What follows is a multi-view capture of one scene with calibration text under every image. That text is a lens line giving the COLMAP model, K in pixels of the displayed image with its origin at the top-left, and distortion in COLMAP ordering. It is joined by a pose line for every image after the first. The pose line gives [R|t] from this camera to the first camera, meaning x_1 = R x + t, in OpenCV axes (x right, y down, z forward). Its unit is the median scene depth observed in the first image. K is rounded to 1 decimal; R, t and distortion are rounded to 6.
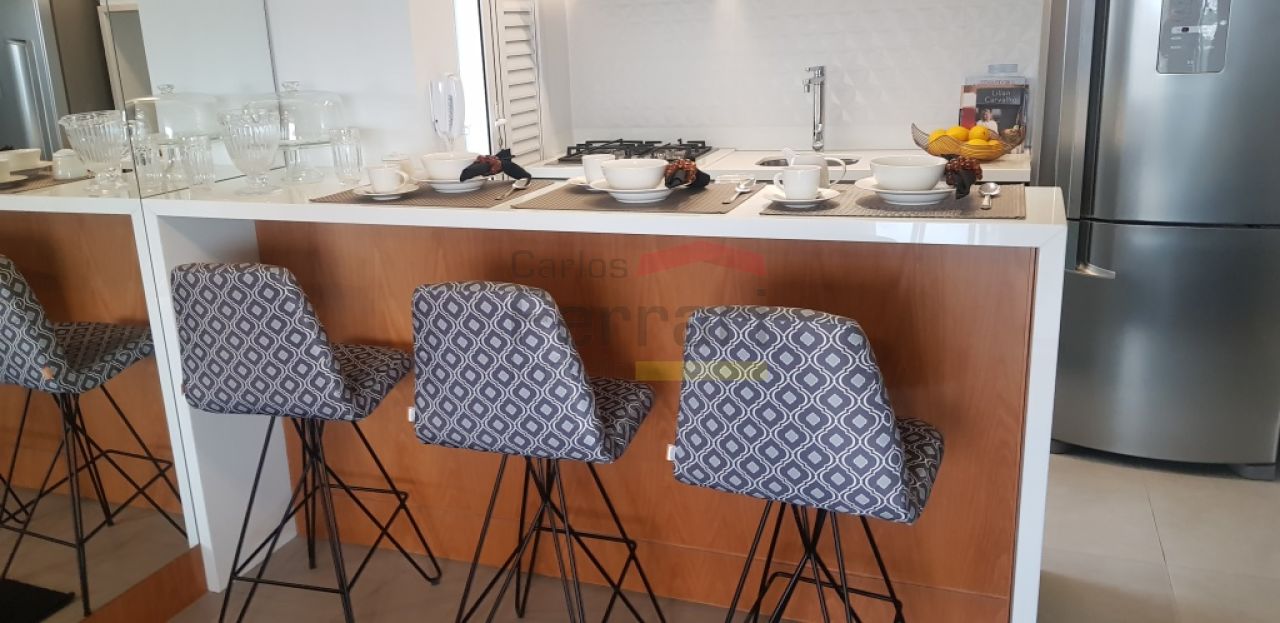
lens RADIAL K [[995.5, 0, 611.0], [0, 995.5, 314.9], [0, 0, 1]] dist [0.097278, -0.157749]
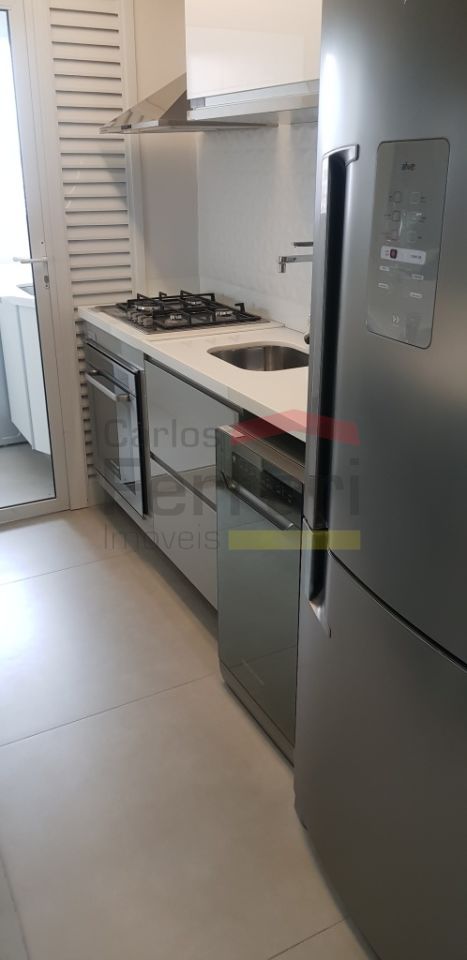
lens RADIAL K [[746.6, 0, 241.3], [0, 746.6, 477.7], [0, 0, 1]] dist [0.097278, -0.157749]
pose [[0.756274, 0.292778, -0.585090, 0.785342], [-0.216354, 0.955888, 0.198670, -0.238092], [0.617446, -0.023662, 0.786257, 0.662167]]
